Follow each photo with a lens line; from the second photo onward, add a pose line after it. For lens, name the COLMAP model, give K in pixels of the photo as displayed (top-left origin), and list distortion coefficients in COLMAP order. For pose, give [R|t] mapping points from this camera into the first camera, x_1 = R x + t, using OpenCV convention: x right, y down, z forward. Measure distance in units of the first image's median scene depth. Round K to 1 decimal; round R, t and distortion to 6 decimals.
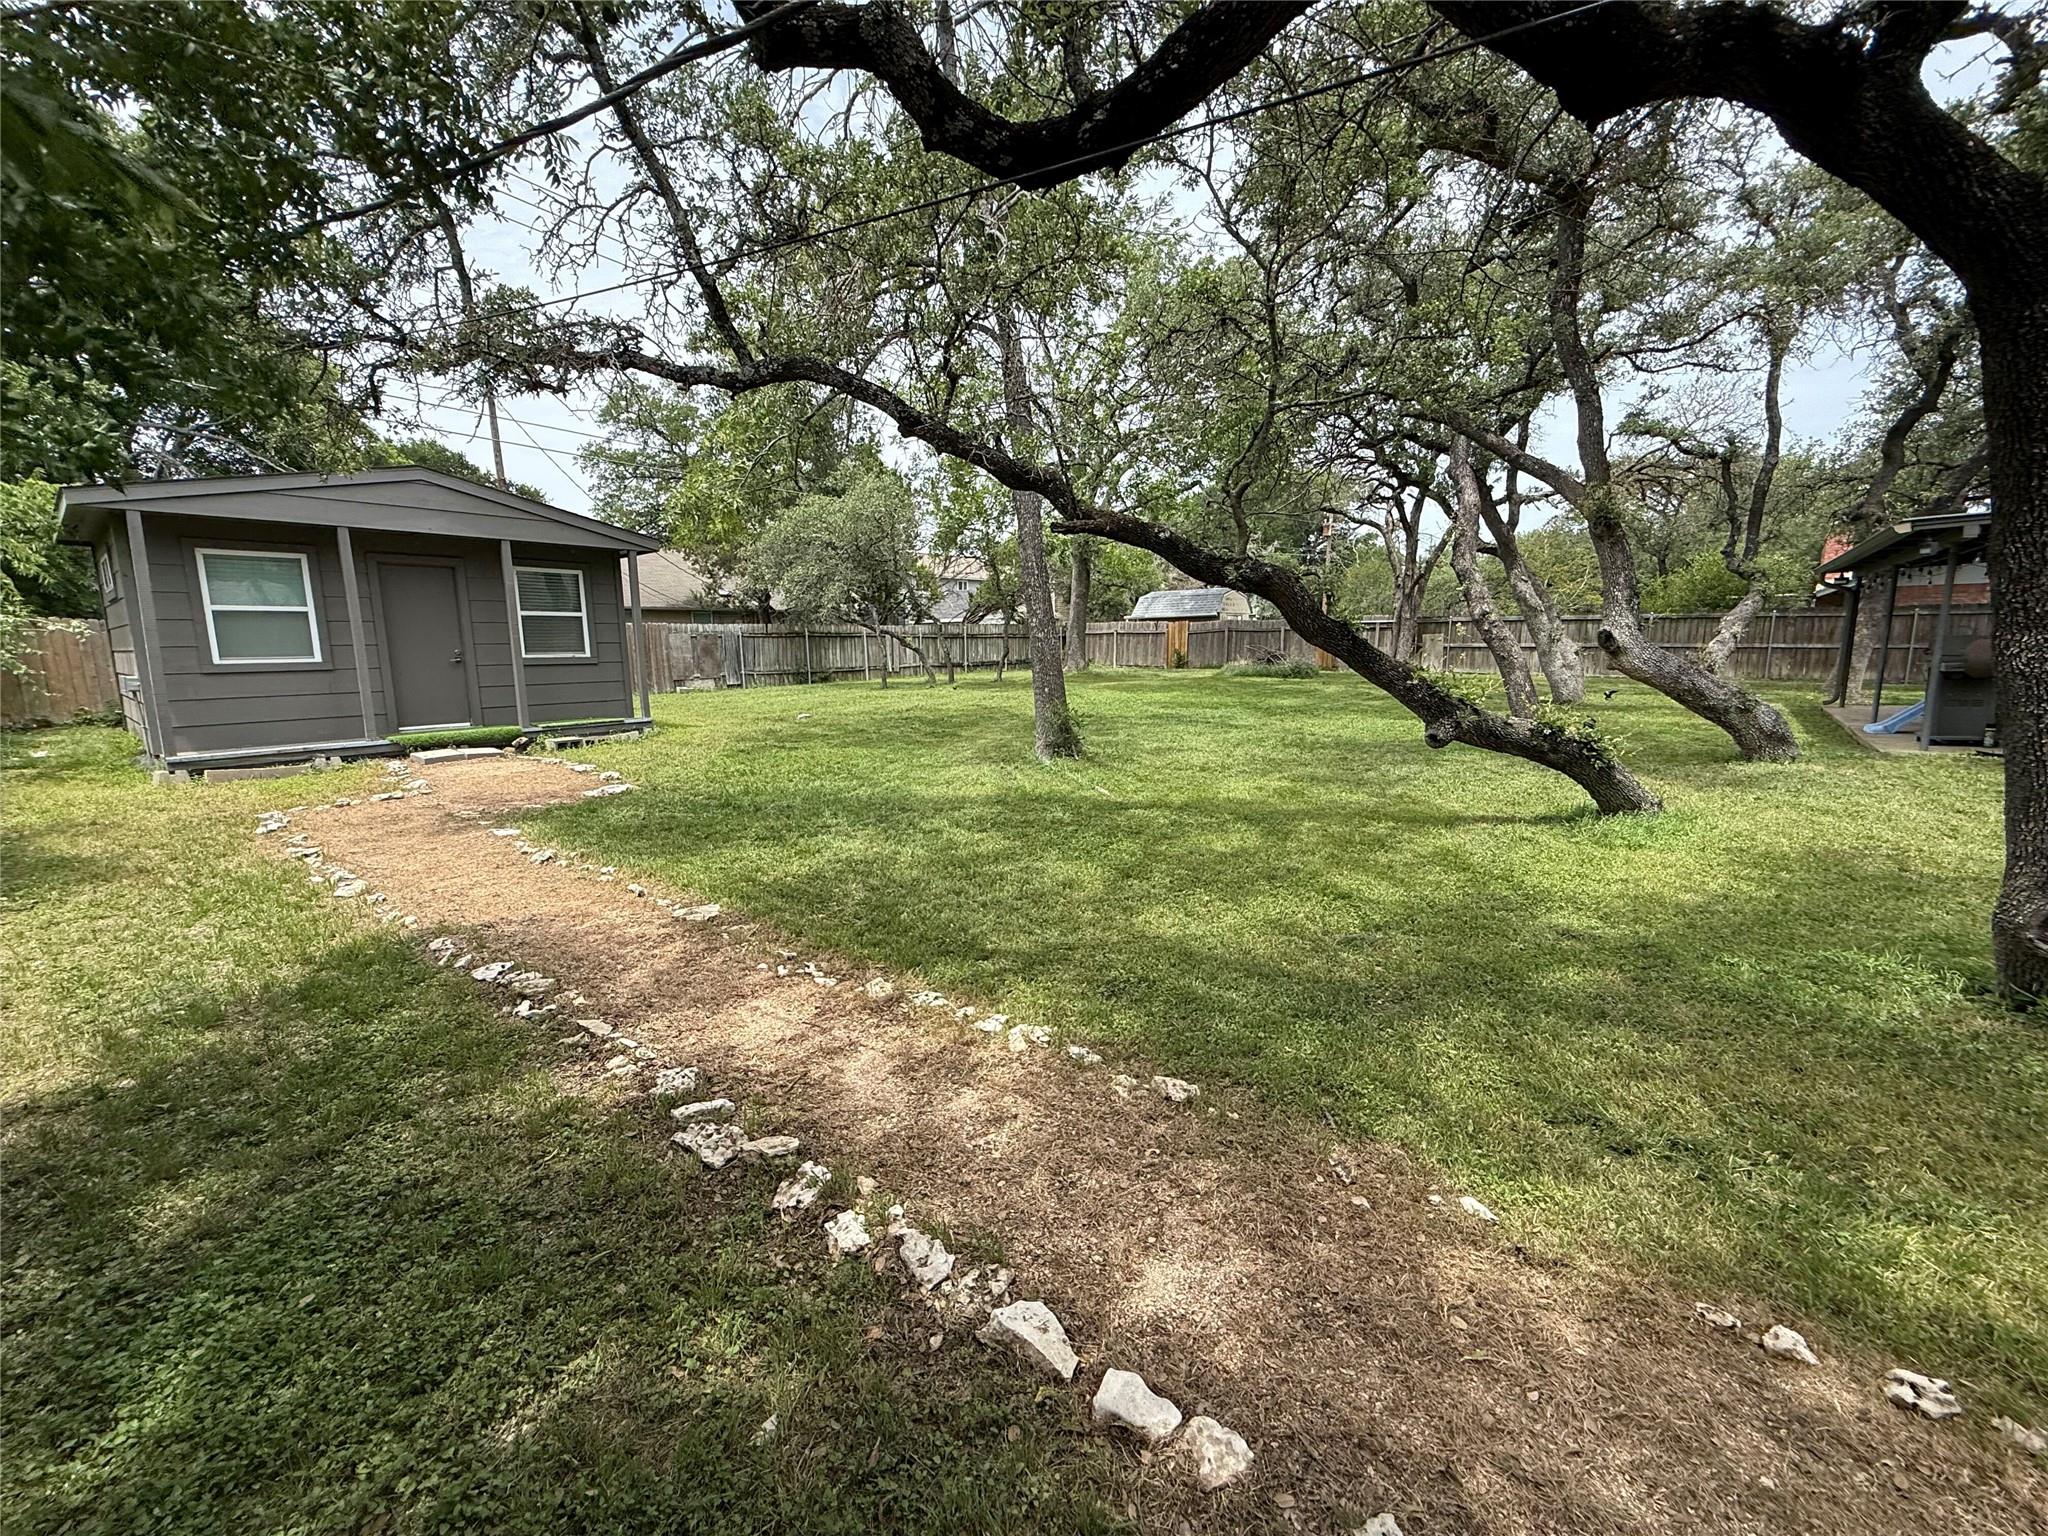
lens RADIAL K [[811.8, 0, 1024.0], [0, 811.8, 768.0], [0, 0, 1]] dist [0.000468, -0.000283]
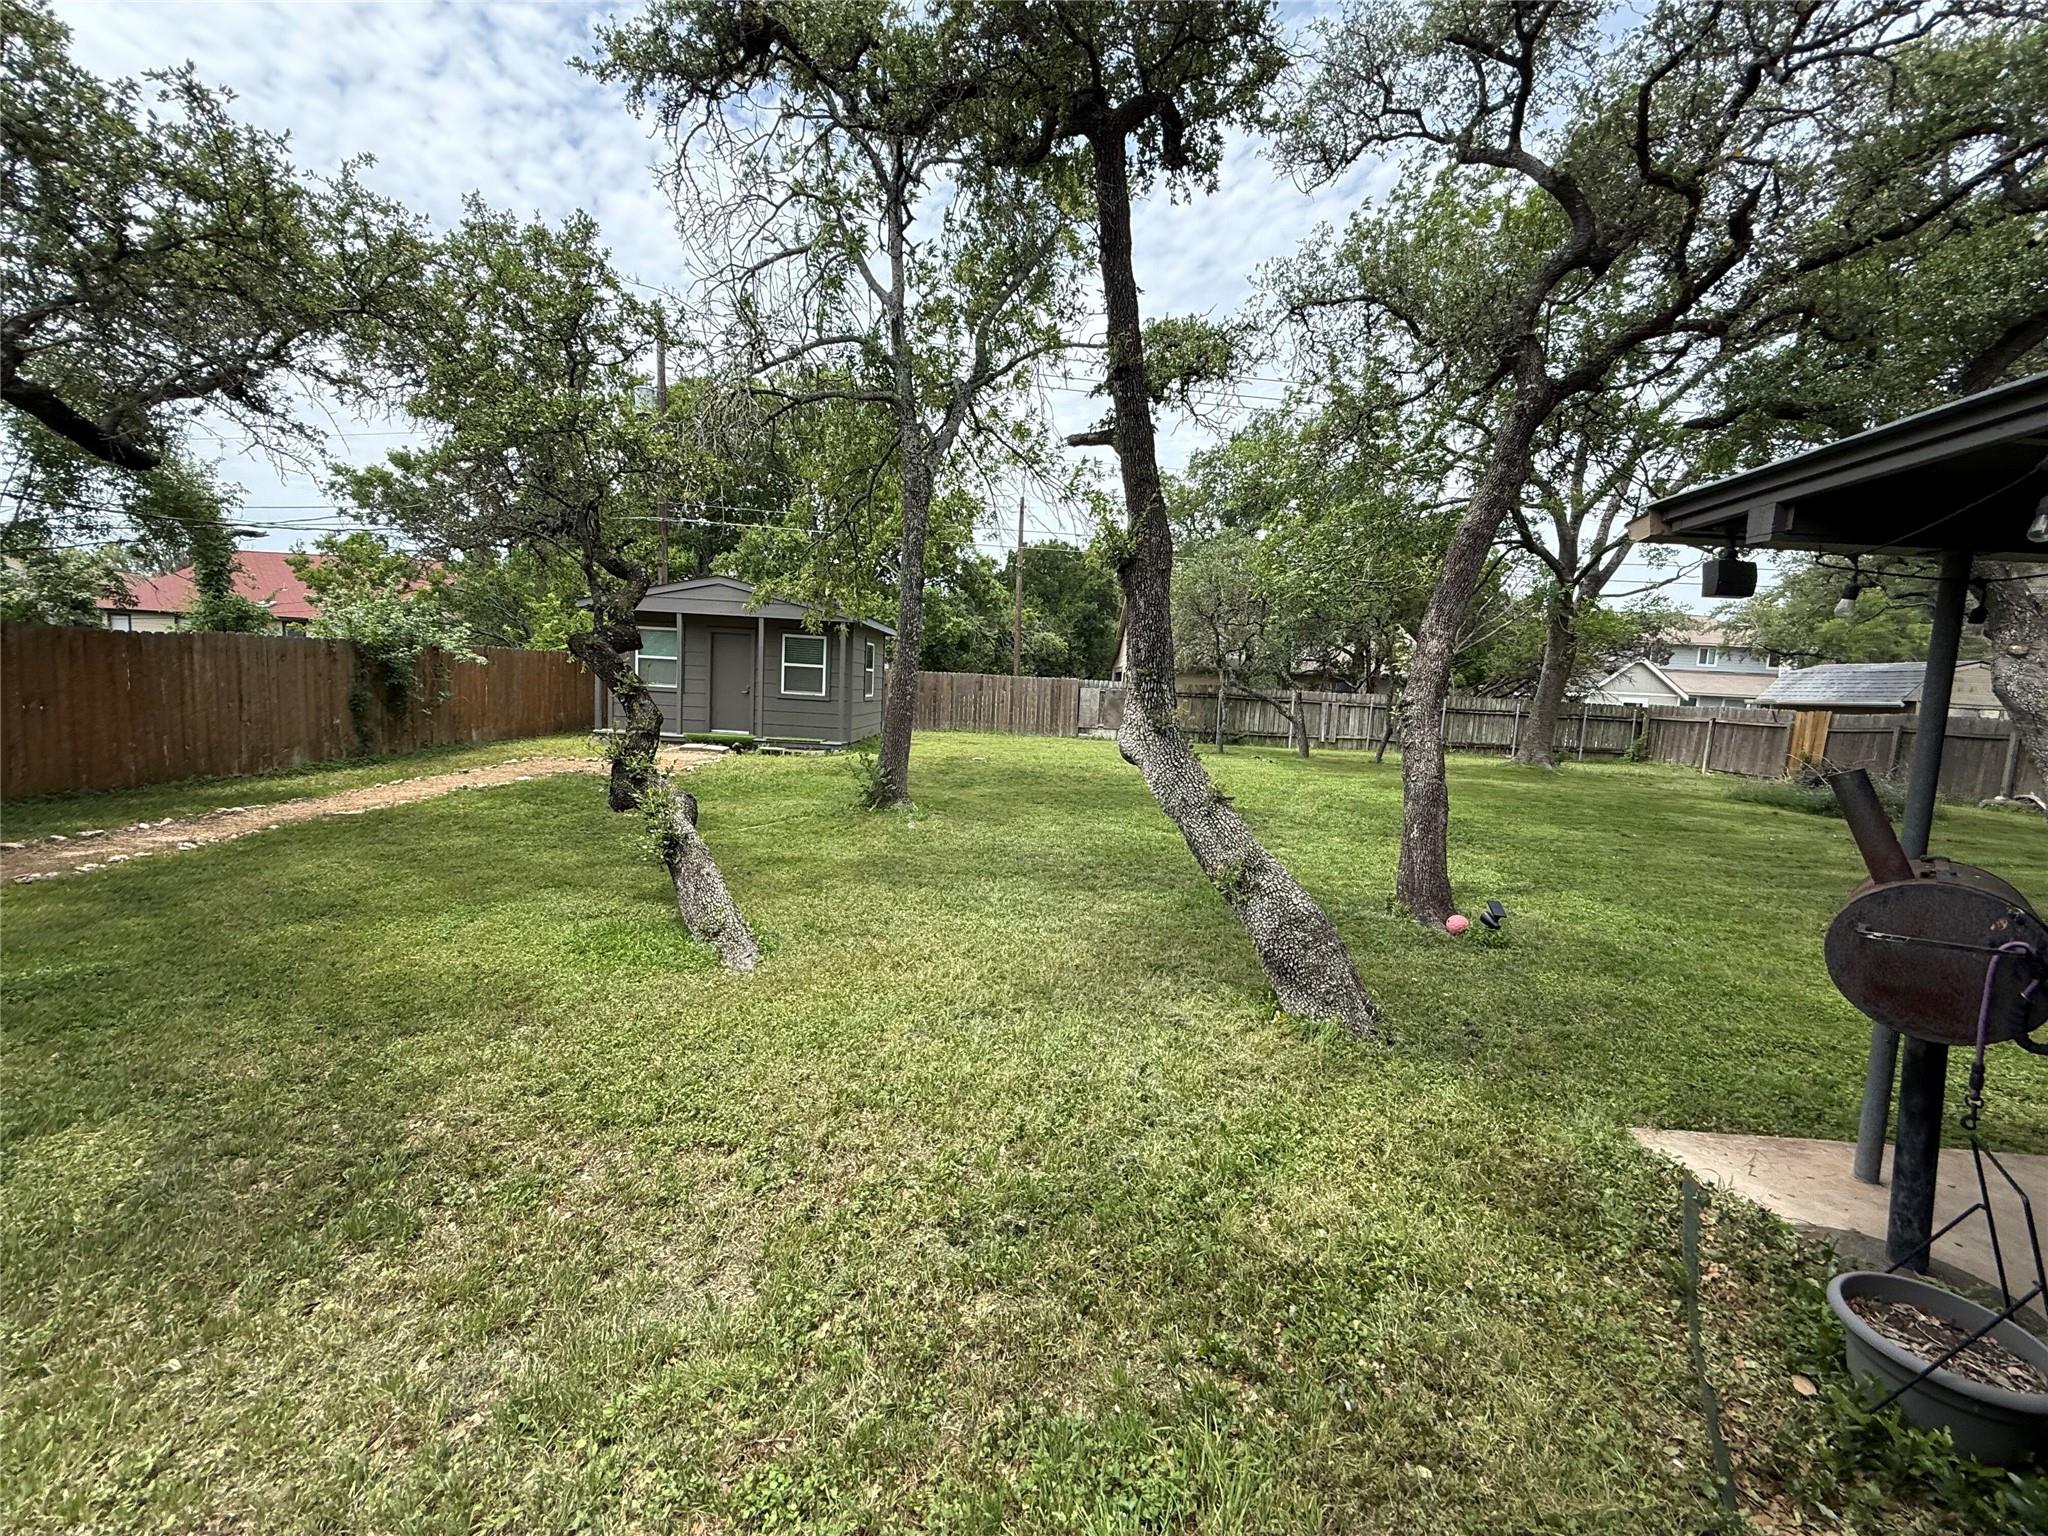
lens RADIAL K [[811.8, 0, 1024.0], [0, 811.8, 768.0], [0, 0, 1]] dist [0.000468, -0.000283]
pose [[0.630916, 0.124039, -0.765872, 0.880017], [-0.180137, 0.983581, 0.010904, -0.100943], [0.754650, 0.131083, 0.642901, 0.403764]]
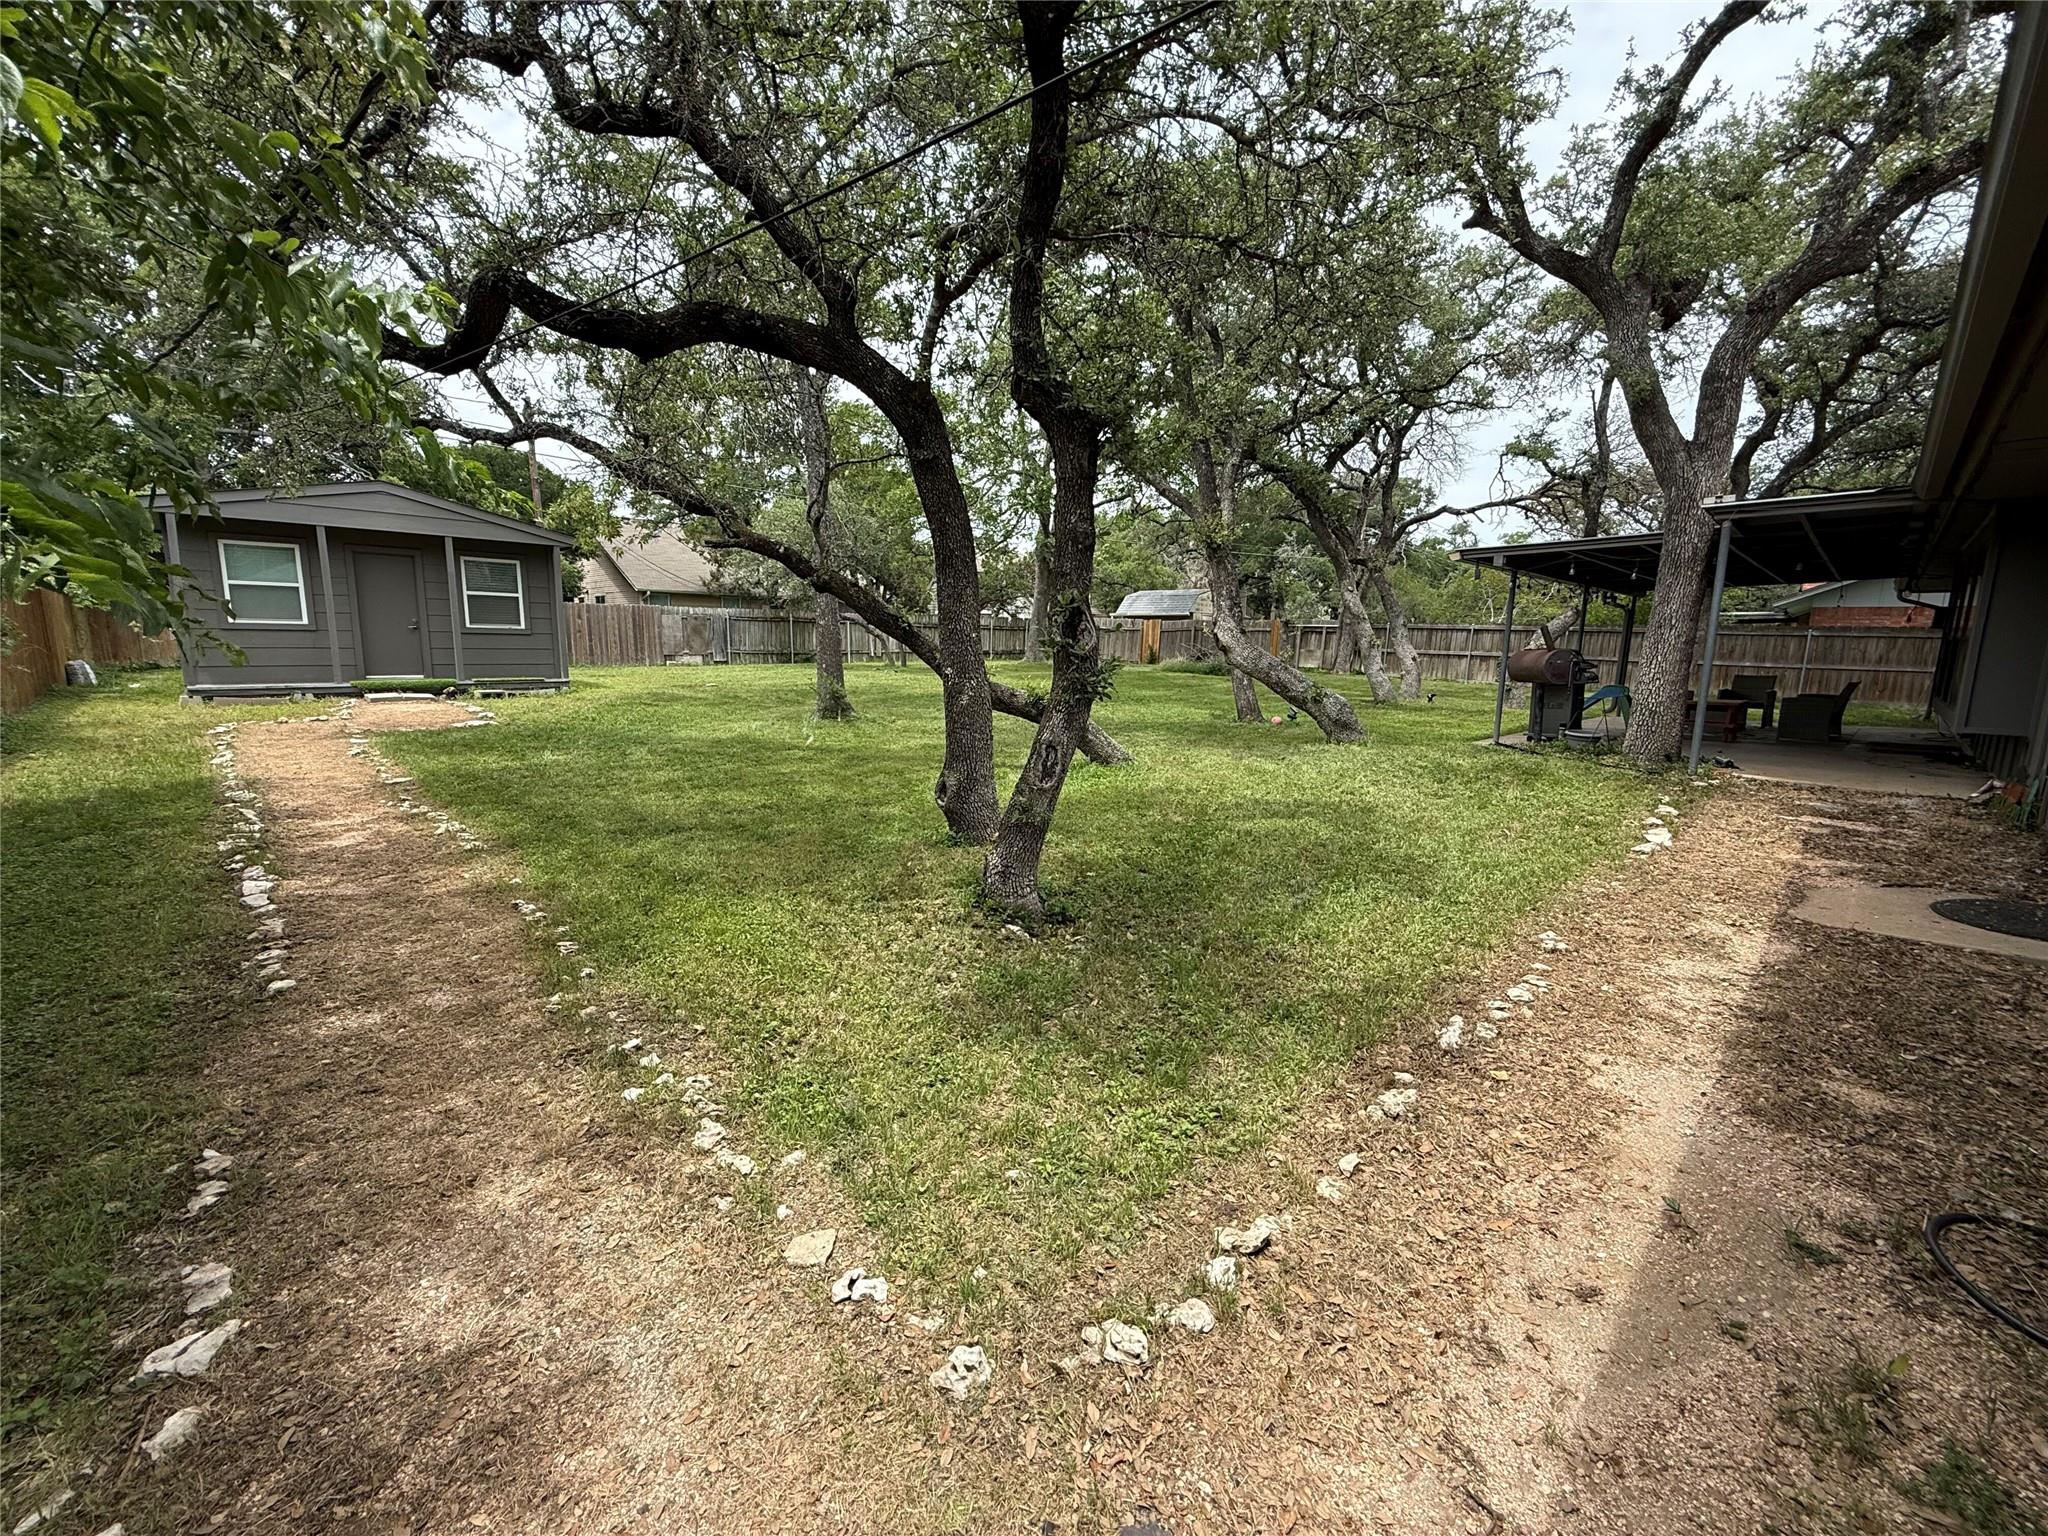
lens RADIAL K [[811.8, 0, 1024.0], [0, 811.8, 768.0], [0, 0, 1]] dist [0.000468, -0.000283]
pose [[0.993260, 0.052821, -0.103169, 0.426289], [-0.052046, 0.998593, 0.010186, 0.030057], [0.103562, -0.004748, 0.994612, -0.204023]]
